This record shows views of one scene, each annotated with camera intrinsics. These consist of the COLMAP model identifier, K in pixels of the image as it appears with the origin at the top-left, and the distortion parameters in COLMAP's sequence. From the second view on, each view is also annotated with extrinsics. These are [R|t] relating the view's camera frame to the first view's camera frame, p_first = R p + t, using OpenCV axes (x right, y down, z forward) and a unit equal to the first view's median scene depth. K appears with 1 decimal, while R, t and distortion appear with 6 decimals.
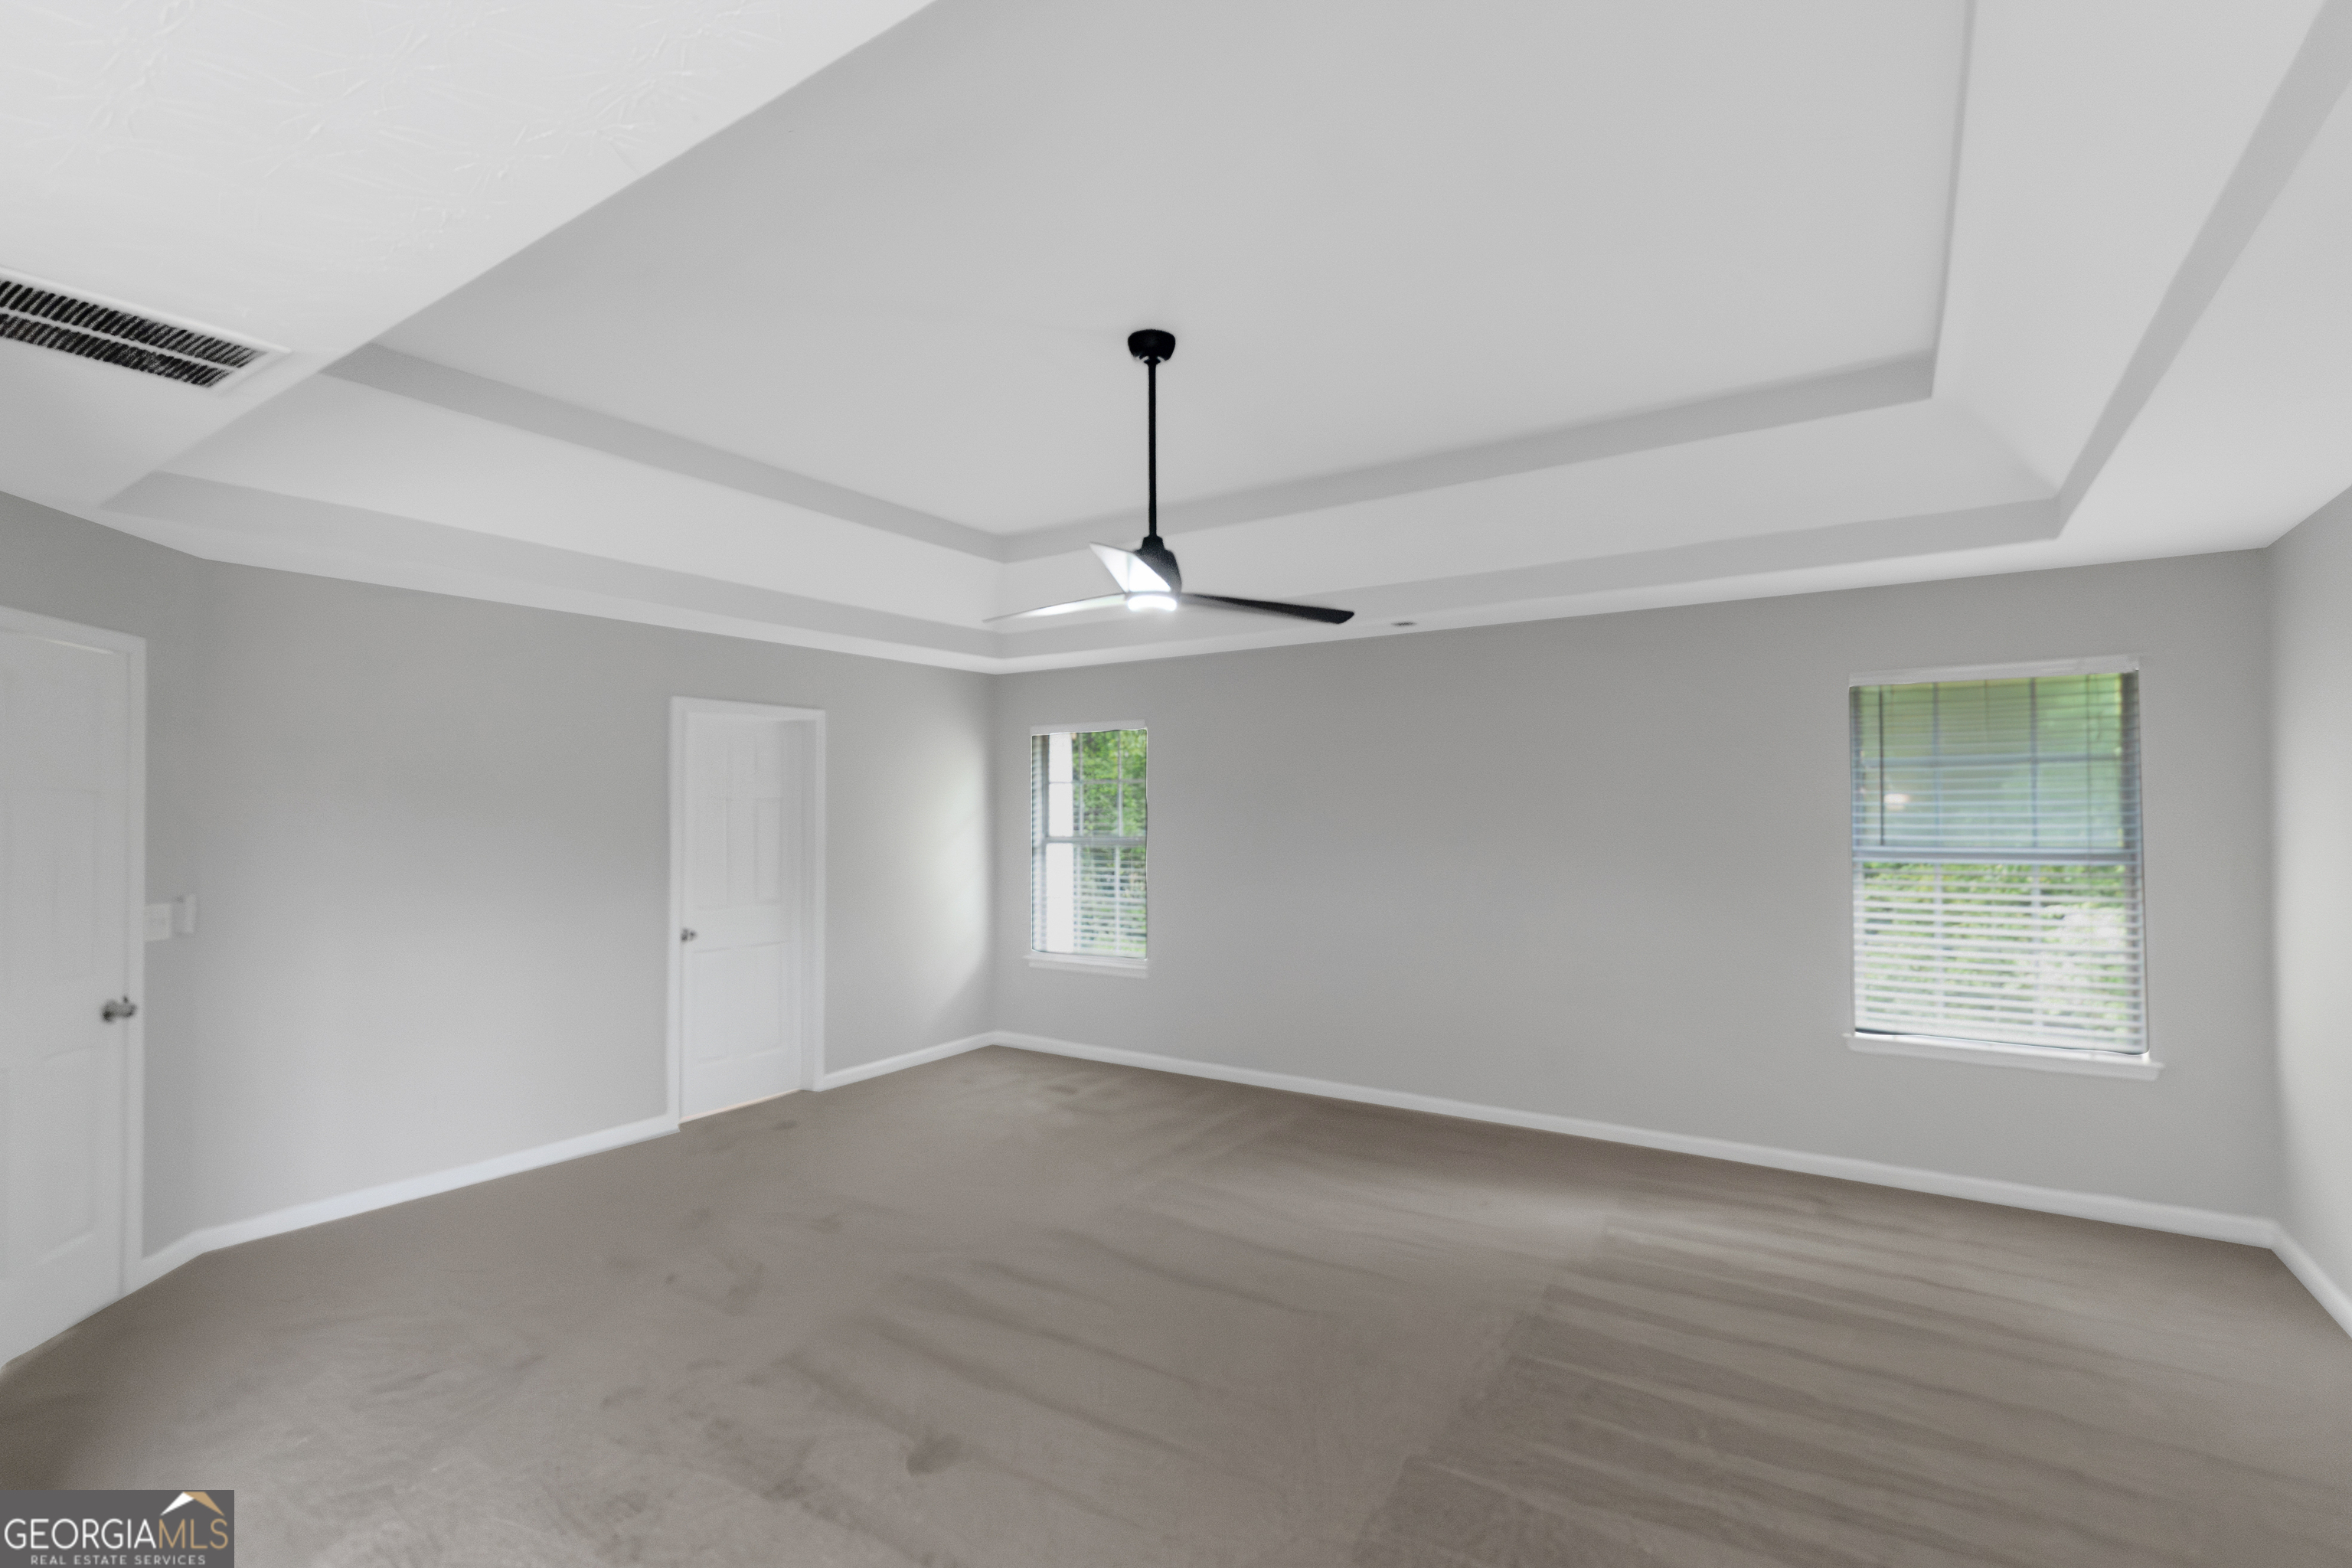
lens RADIAL K [[1079.4, 0, 1176.0], [0, 1079.4, 784.0], [0, 0, 1]] dist [0.000855, 0.000220]
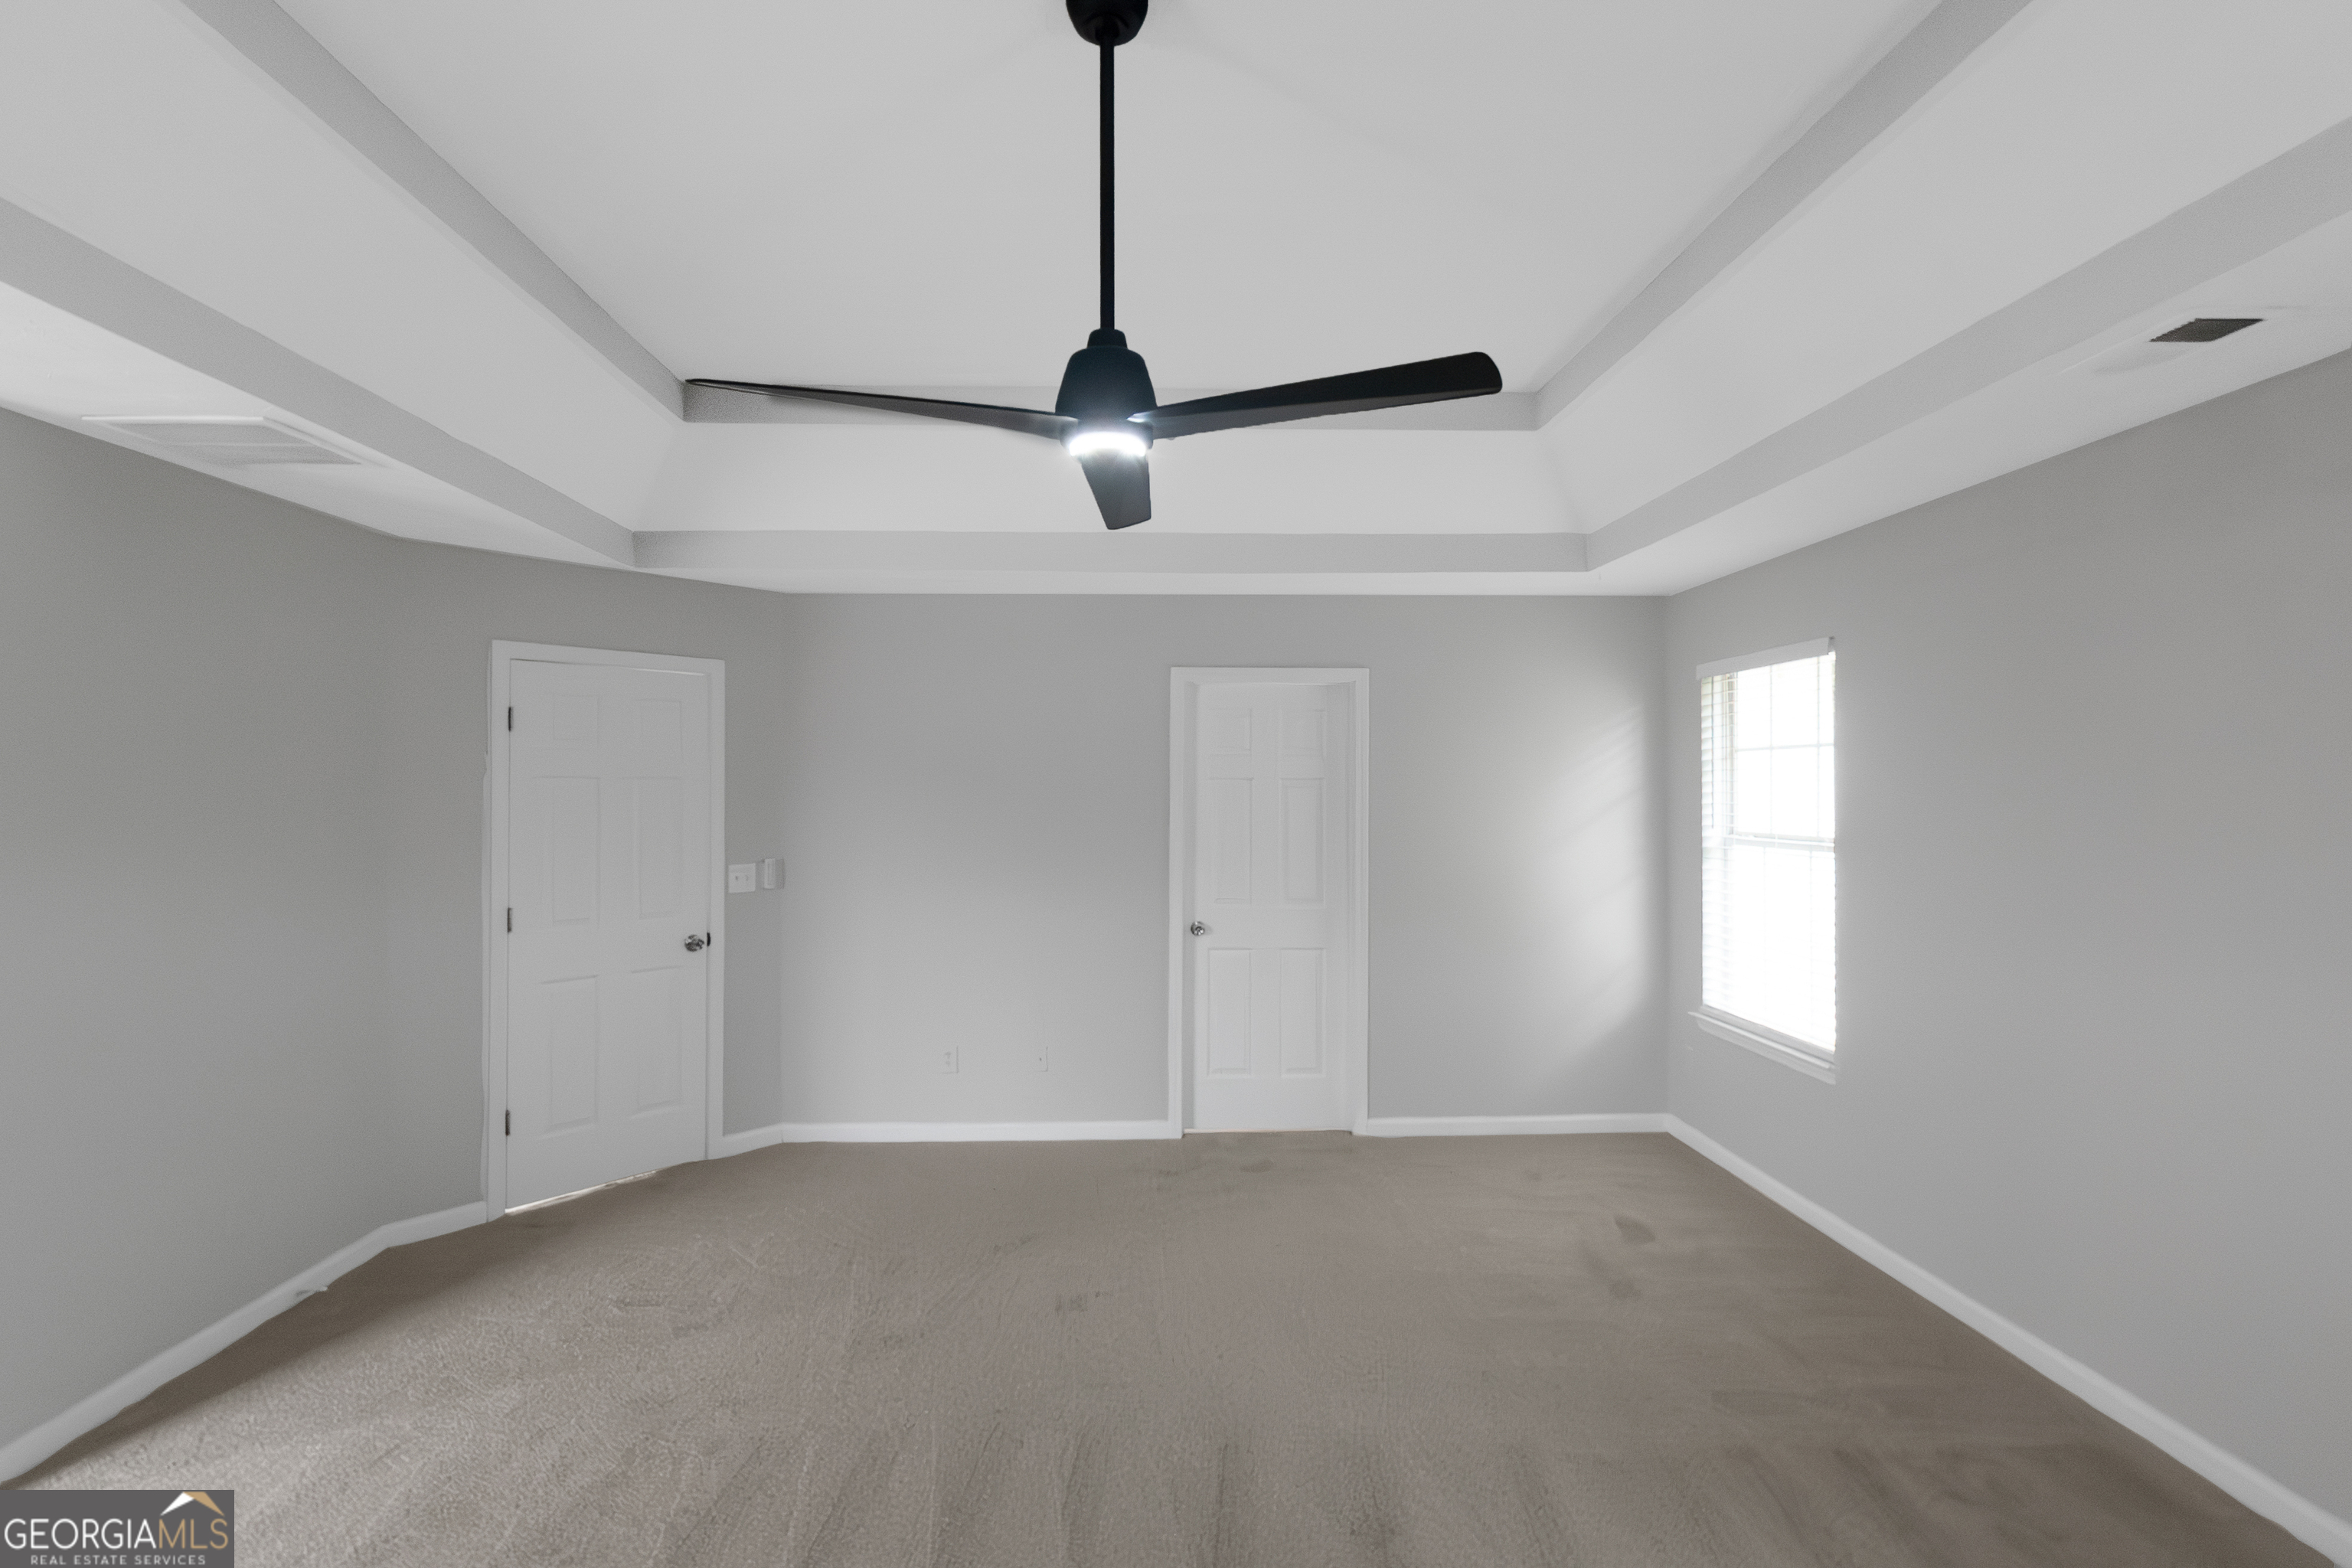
lens RADIAL K [[1148.4, 0, 1207.1], [0, 1148.4, 772.9], [0, 0, 1]] dist [0.005738, 0.001097]
pose [[0.577974, -0.009285, -0.816002, 0.363915], [0.019742, 0.999802, 0.002607, 0.006677], [0.815816, -0.017617, 0.578043, 0.477275]]
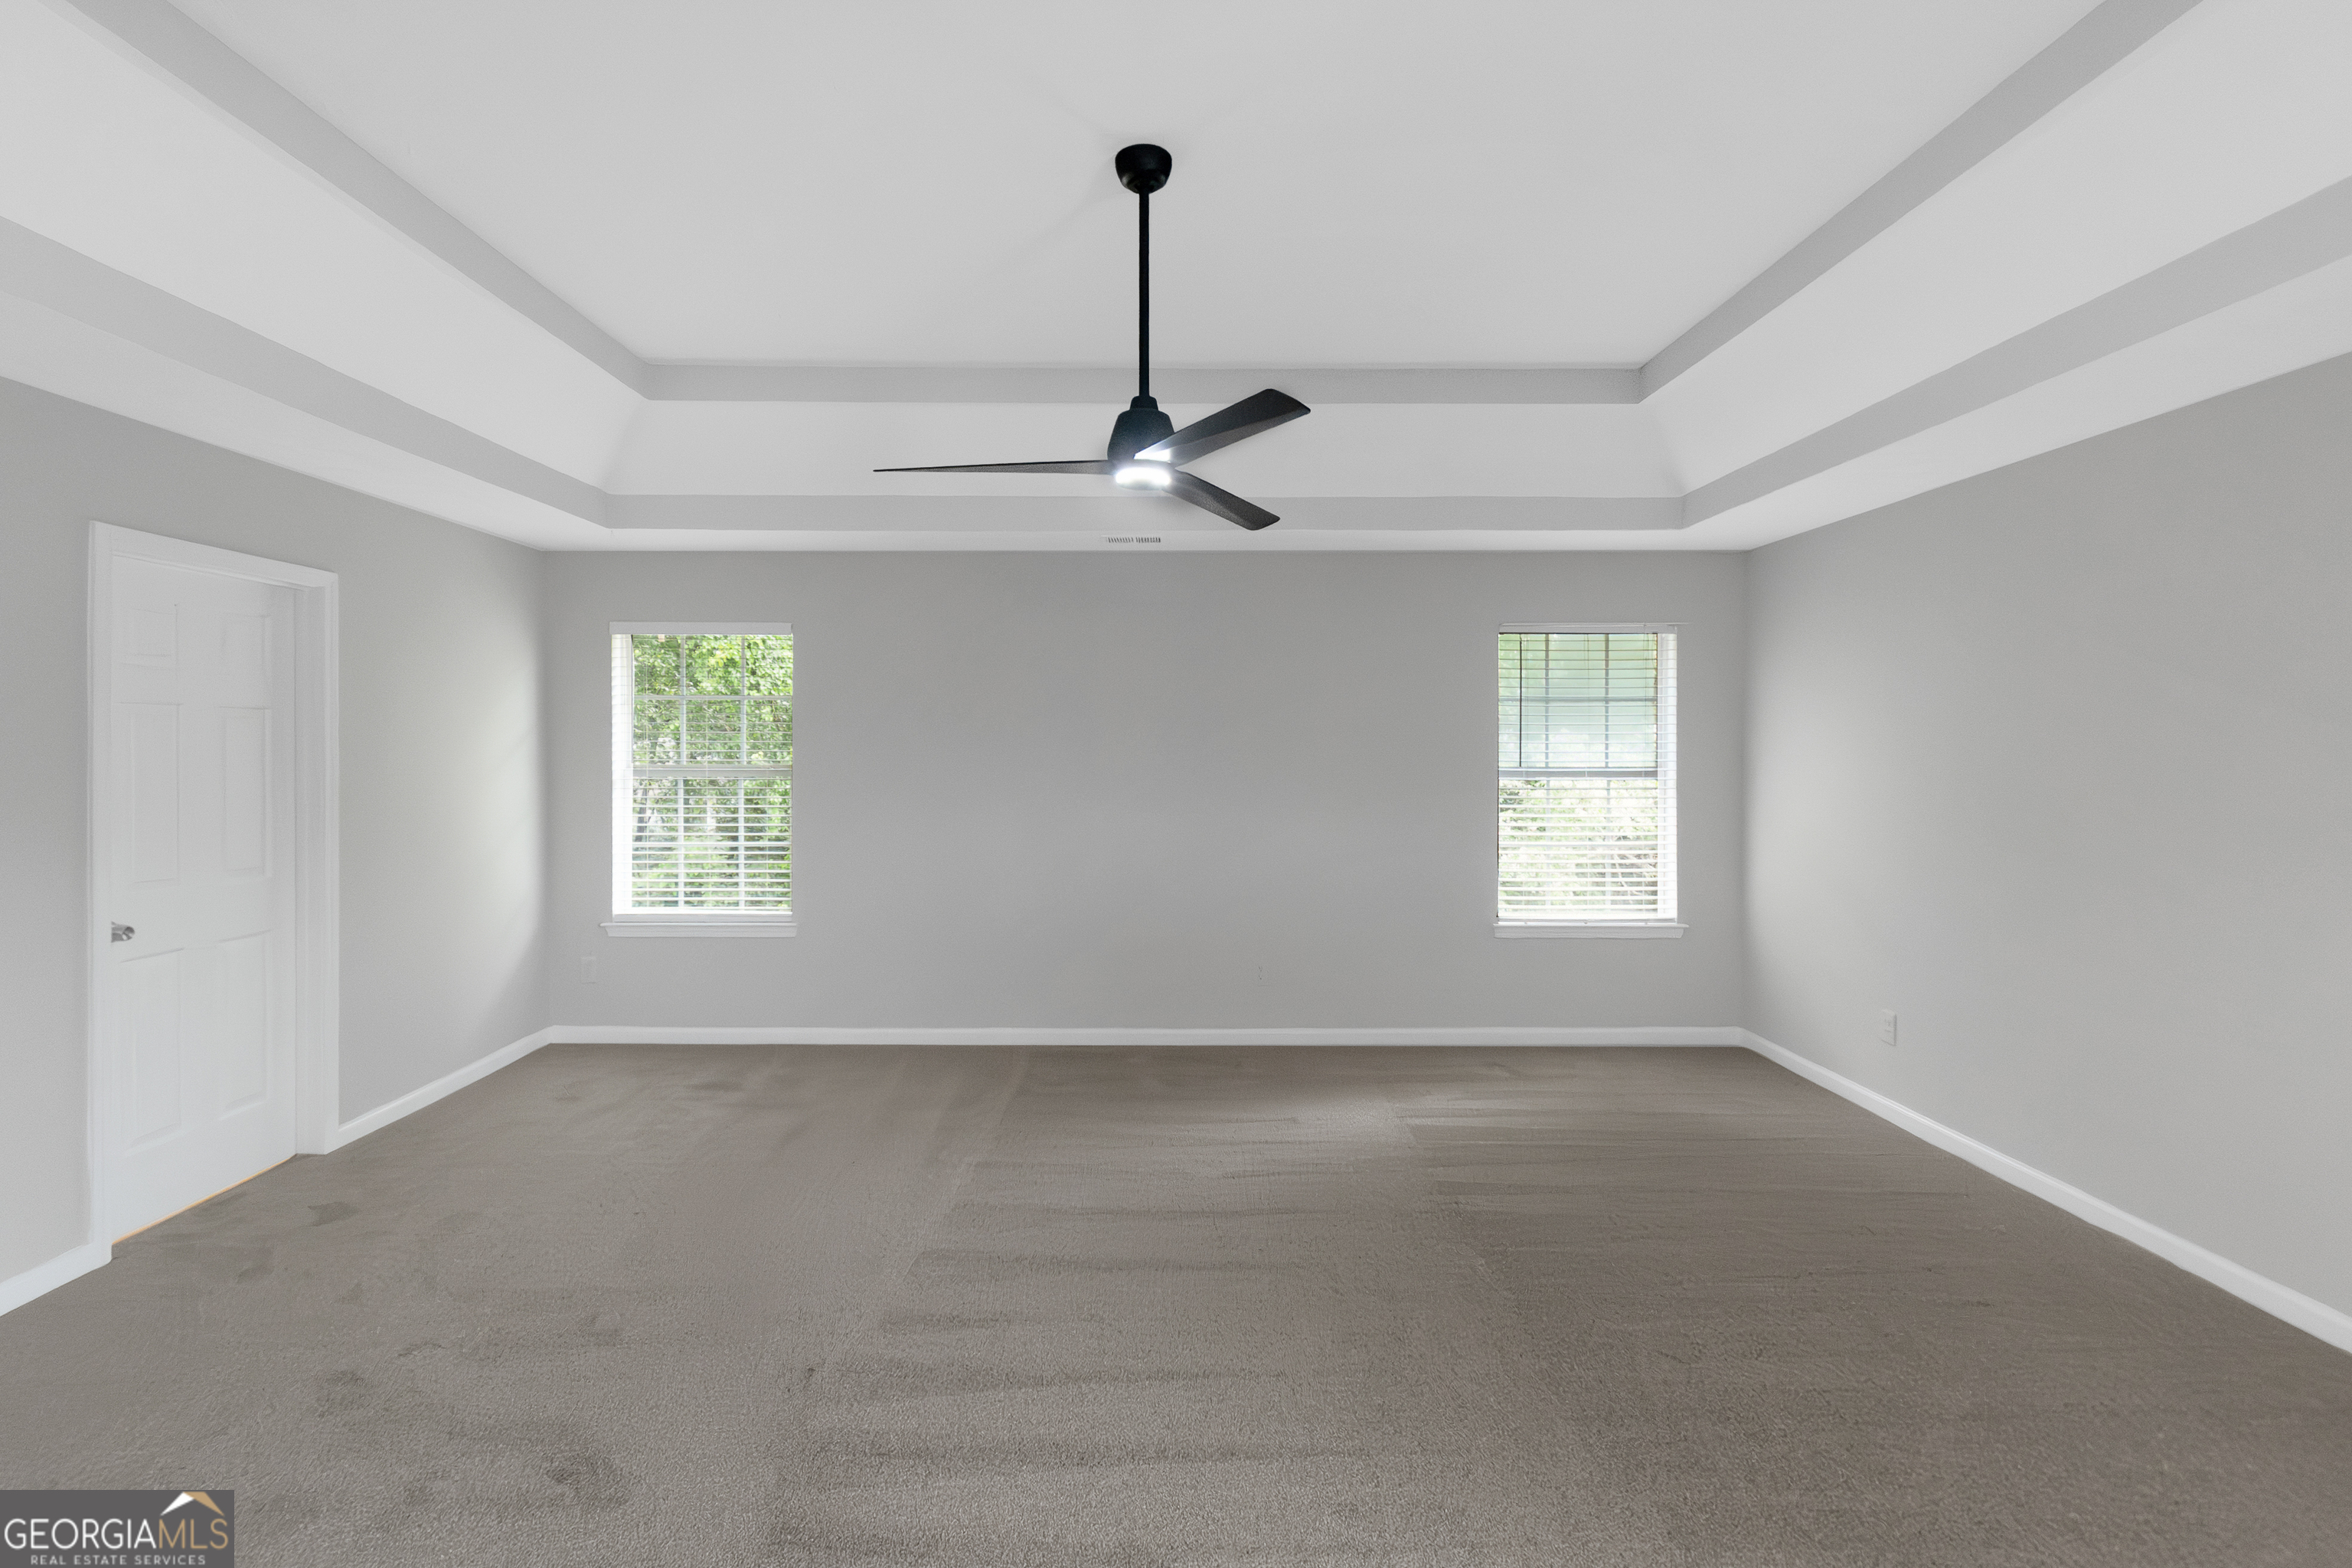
lens RADIAL K [[1087.9, 0, 1171.3], [0, 1087.9, 747.9], [0, 0, 1]] dist [0.022497, -0.021587]
pose [[0.825056, 0.003237, 0.565042, -0.334576], [-0.020500, 0.999497, 0.024209, 0.013306], [-0.564679, -0.031557, 0.824707, 0.195997]]
